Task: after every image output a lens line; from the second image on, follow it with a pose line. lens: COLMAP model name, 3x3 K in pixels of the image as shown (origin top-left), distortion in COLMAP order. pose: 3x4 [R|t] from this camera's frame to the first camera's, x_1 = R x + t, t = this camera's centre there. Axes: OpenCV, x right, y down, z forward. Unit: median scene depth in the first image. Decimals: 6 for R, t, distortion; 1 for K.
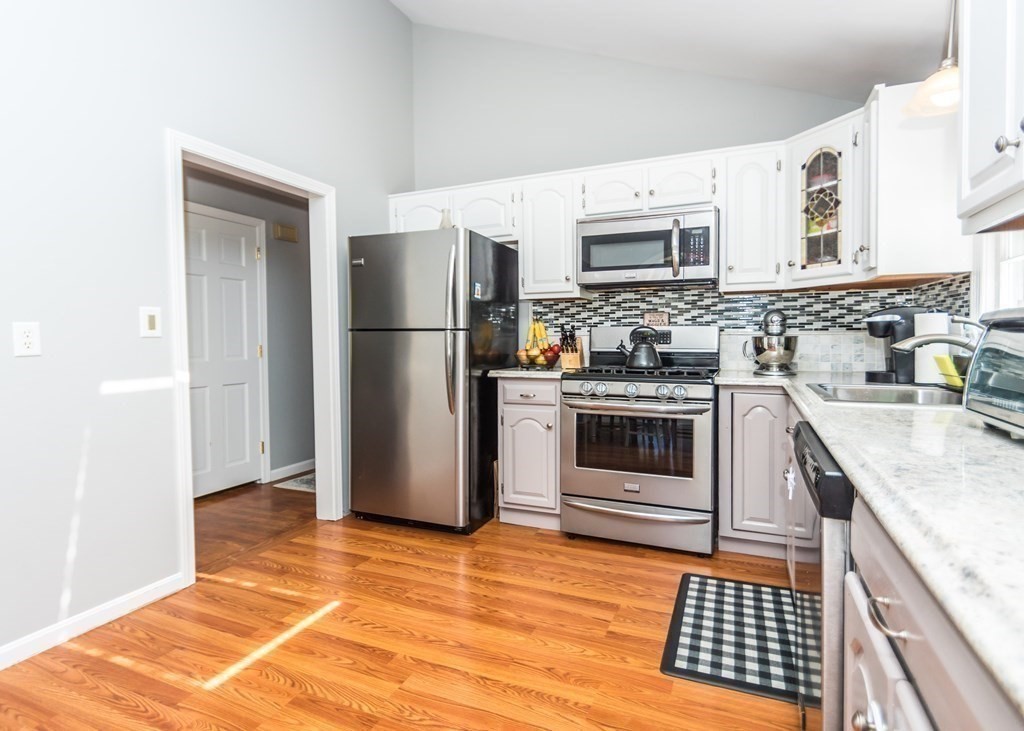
lens RADIAL K [[498.5, 0, 528.6], [0, 498.5, 352.6], [0, 0, 1]] dist [0.006301, -0.002806]
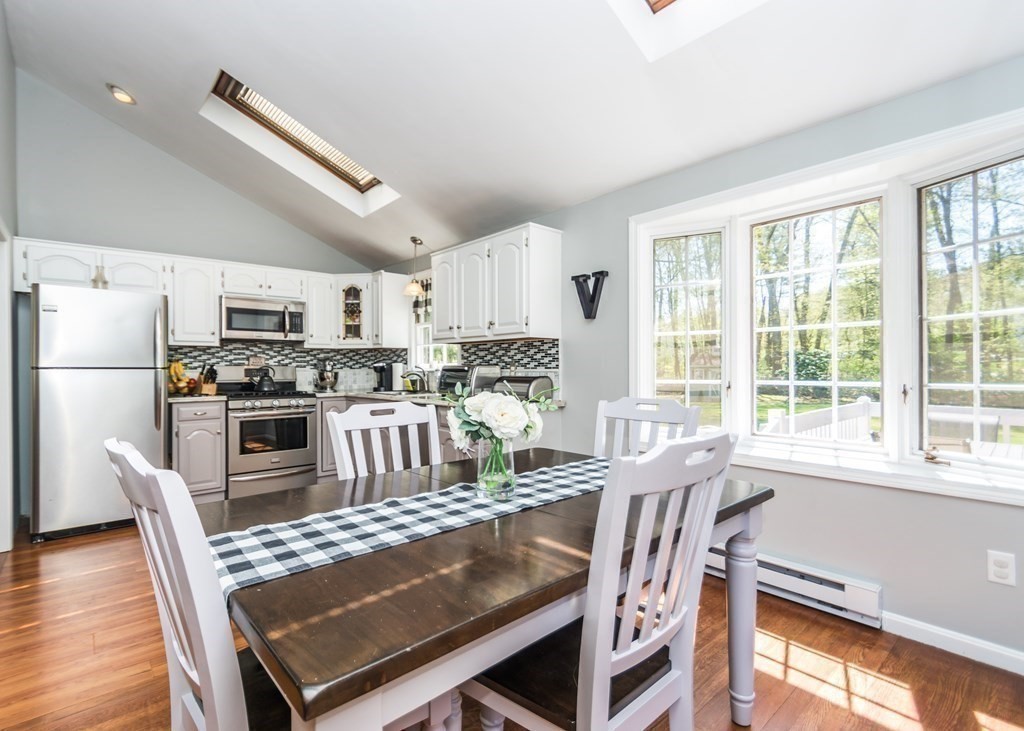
lens RADIAL K [[498.5, 0, 466.3], [0, 498.5, 369.3], [0, 0, 1]] dist [0.006301, -0.002806]
pose [[0.490921, 0.000637, 0.871204, -0.950618], [0.029130, 0.999429, -0.017146, 0.005331], [-0.870717, 0.033796, 0.490622, -0.422685]]
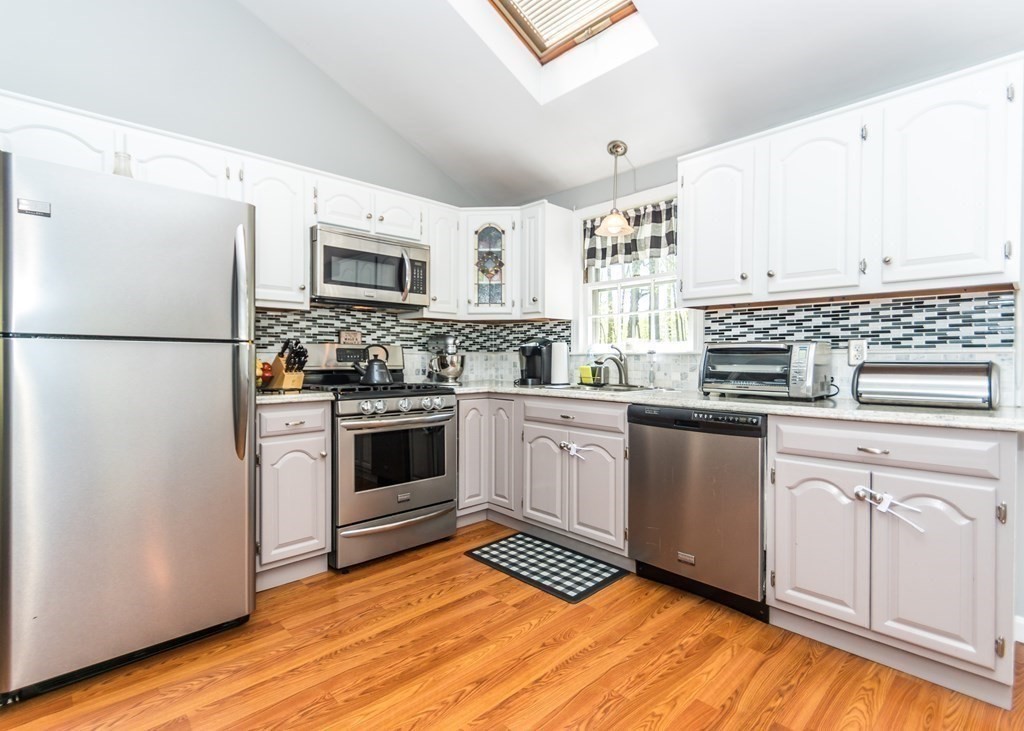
lens RADIAL K [[498.5, 0, 458.4], [0, 498.5, 363.6], [0, 0, 1]] dist [0.006301, -0.002806]
pose [[0.460861, -0.005434, 0.887456, -0.657549], [0.023839, 0.999696, -0.006259, -0.002637], [-0.887152, 0.024040, 0.460850, 0.396450]]
